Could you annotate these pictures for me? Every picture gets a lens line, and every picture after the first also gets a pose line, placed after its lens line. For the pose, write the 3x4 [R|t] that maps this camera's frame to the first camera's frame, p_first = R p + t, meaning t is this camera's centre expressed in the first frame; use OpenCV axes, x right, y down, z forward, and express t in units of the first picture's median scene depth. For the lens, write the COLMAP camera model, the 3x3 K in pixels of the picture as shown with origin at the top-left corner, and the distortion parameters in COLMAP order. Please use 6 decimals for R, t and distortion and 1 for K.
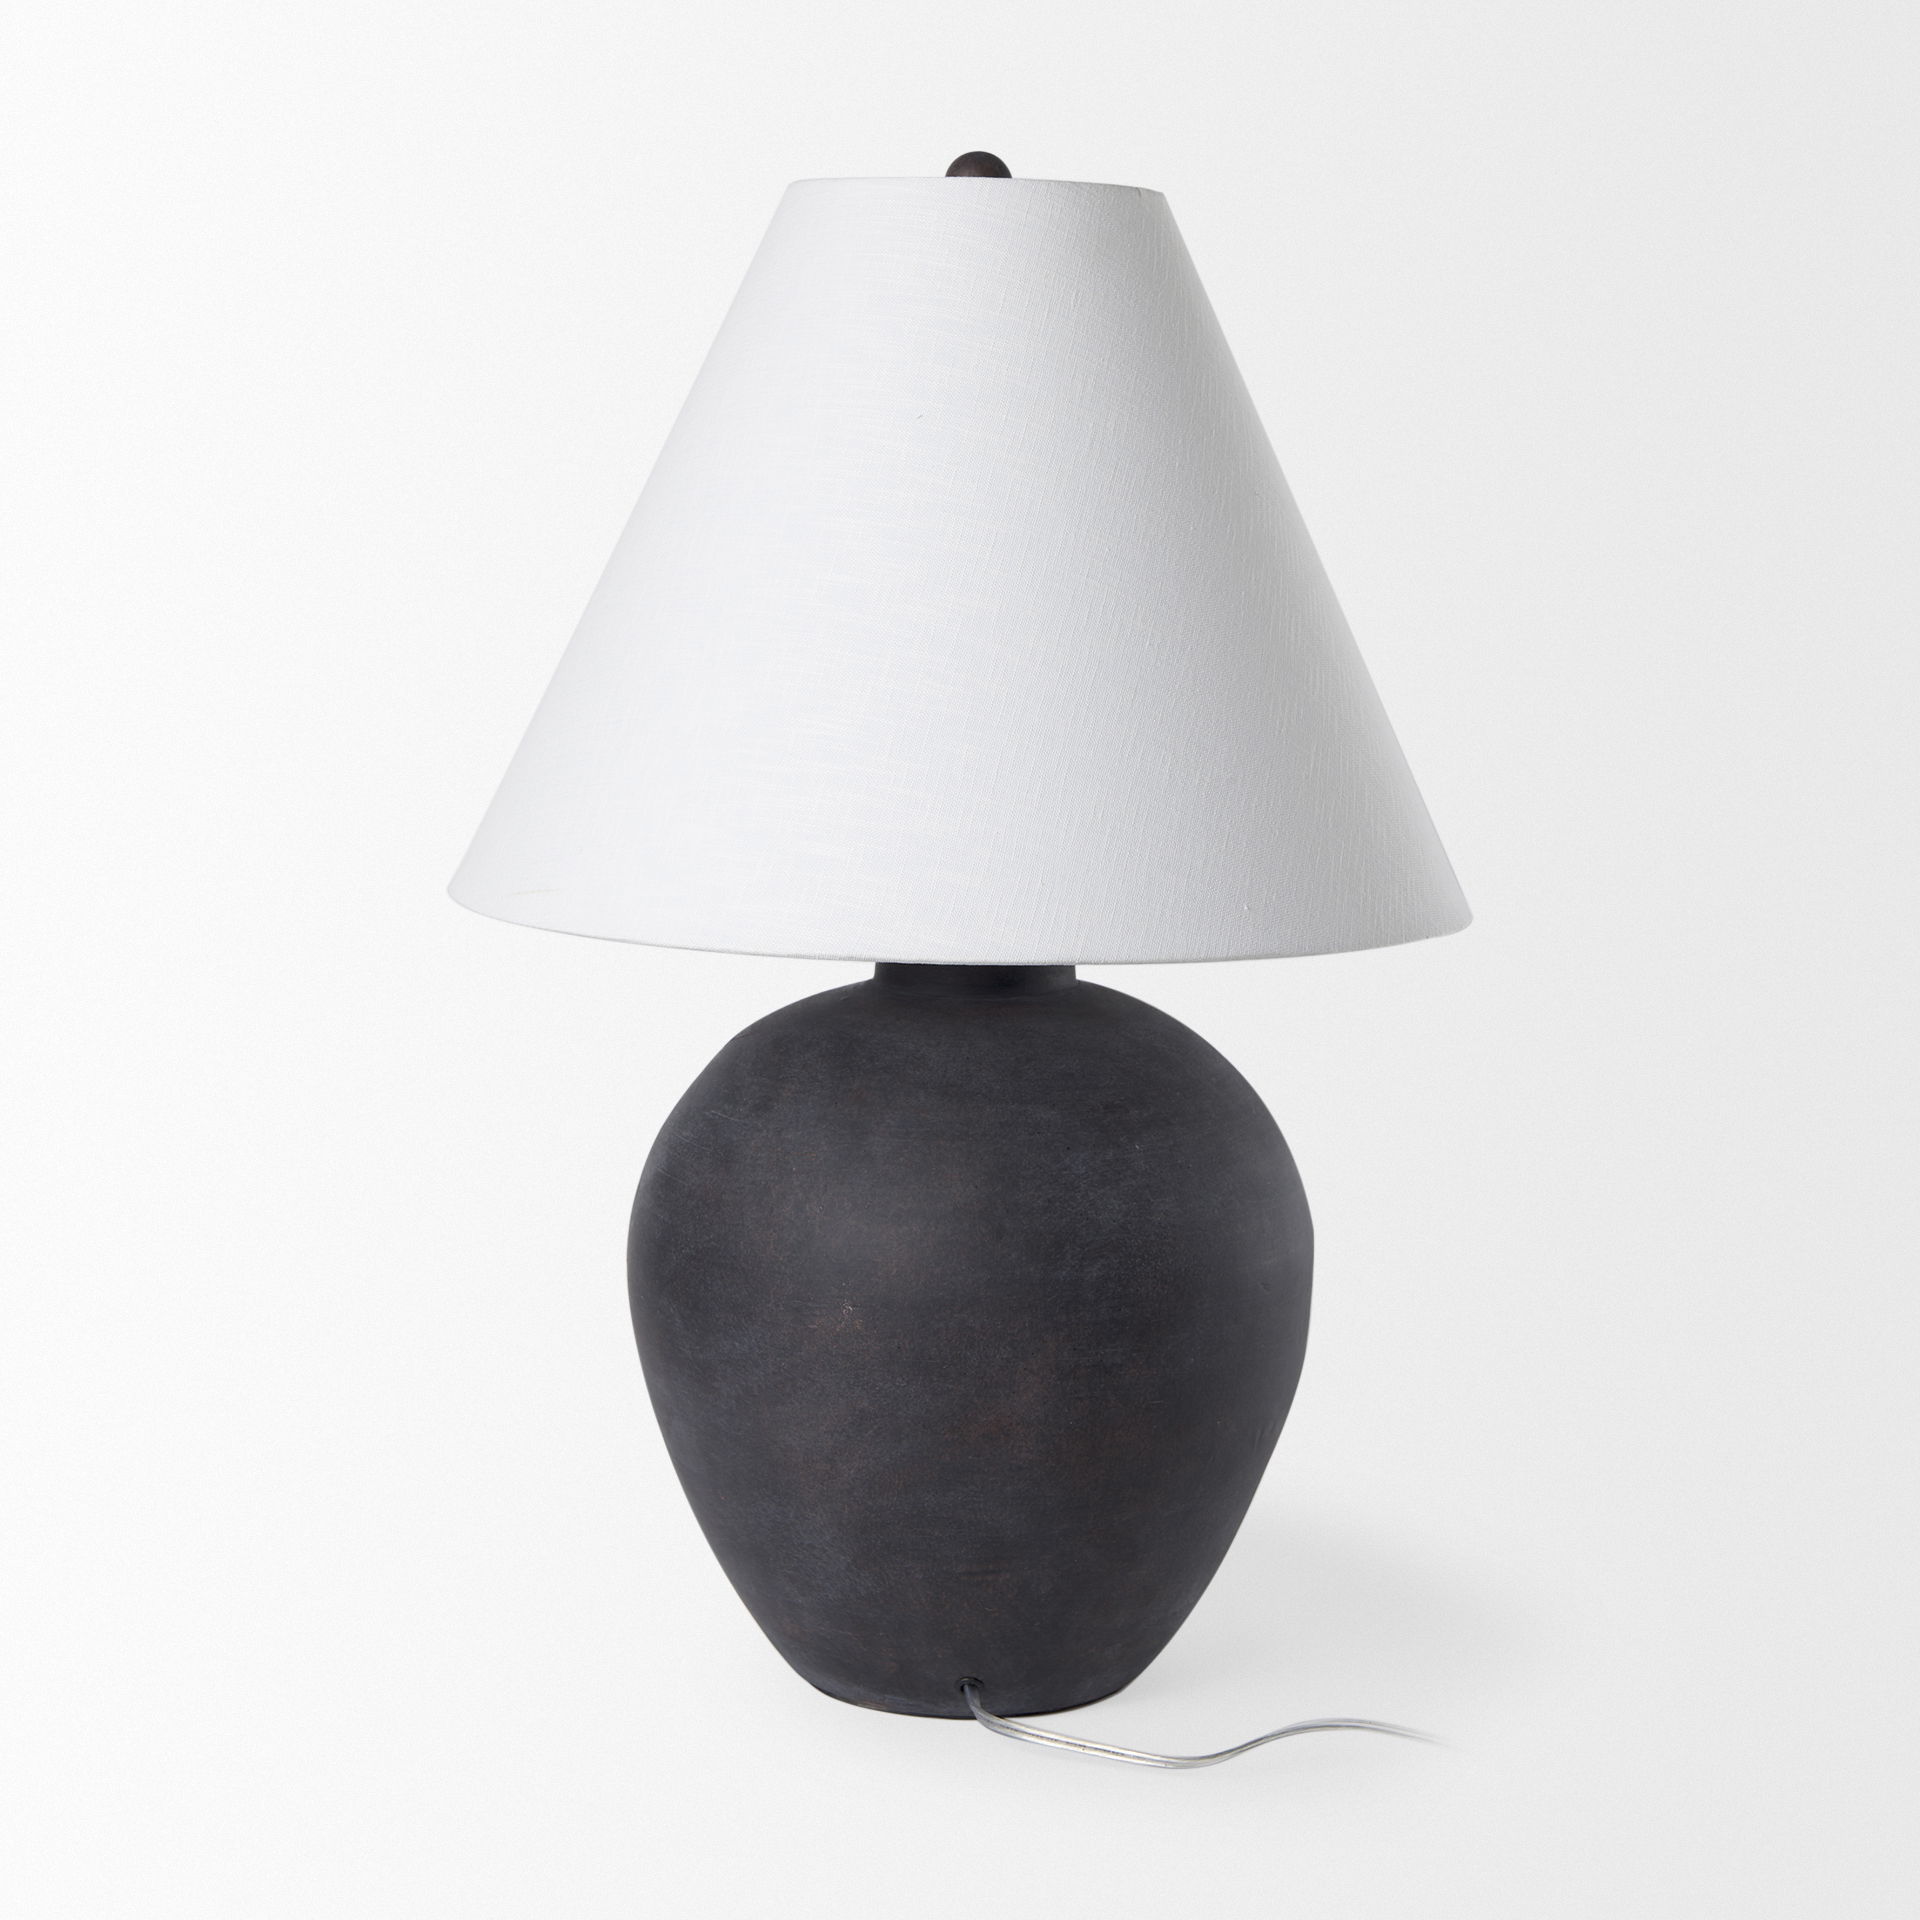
lens RADIAL K [[5825.2, 0, 972.4], [0, 5825.2, 800.7], [0, 0, 1]] dist [0.207396, 0.000000]
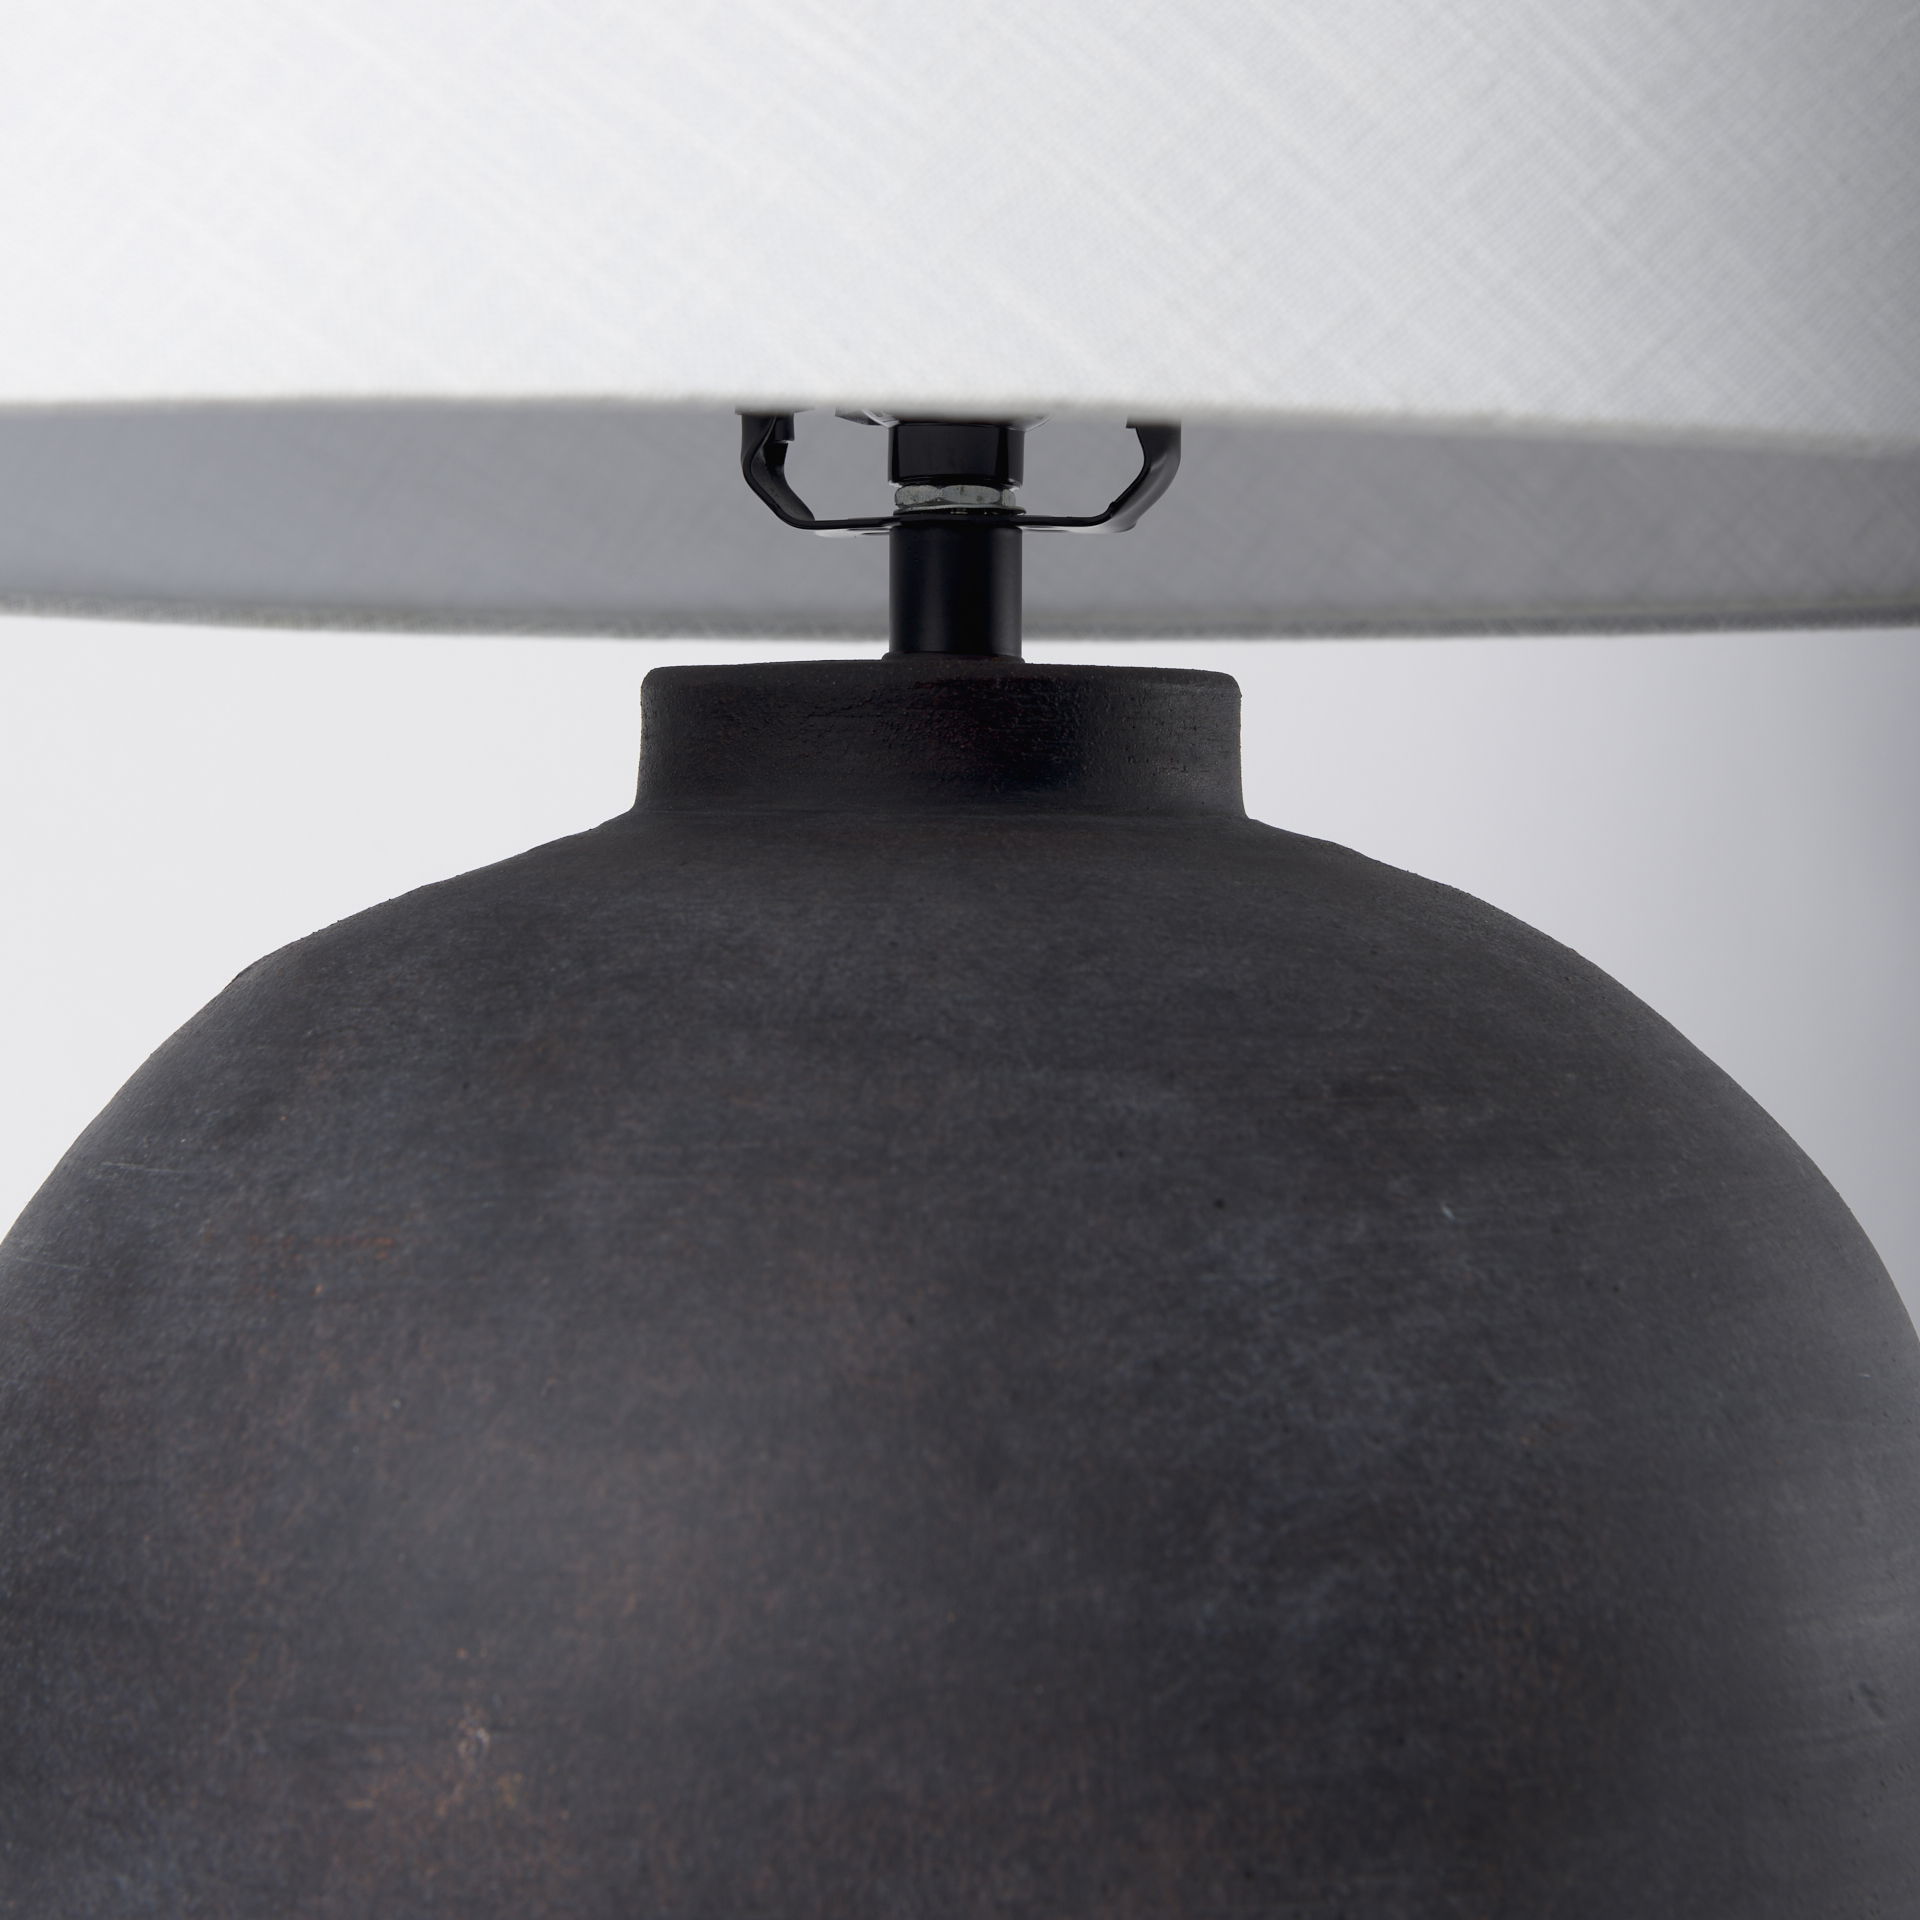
lens RADIAL K [[5825.2, 0, 945.9], [0, 5825.2, 900.2], [0, 0, 1]] dist [0.207396, 0.000000]
pose [[0.999408, -0.009101, -0.033165, 0.012436], [0.004420, 0.990345, -0.138556, 0.085506], [0.034105, 0.138327, 0.989799, 0.696879]]
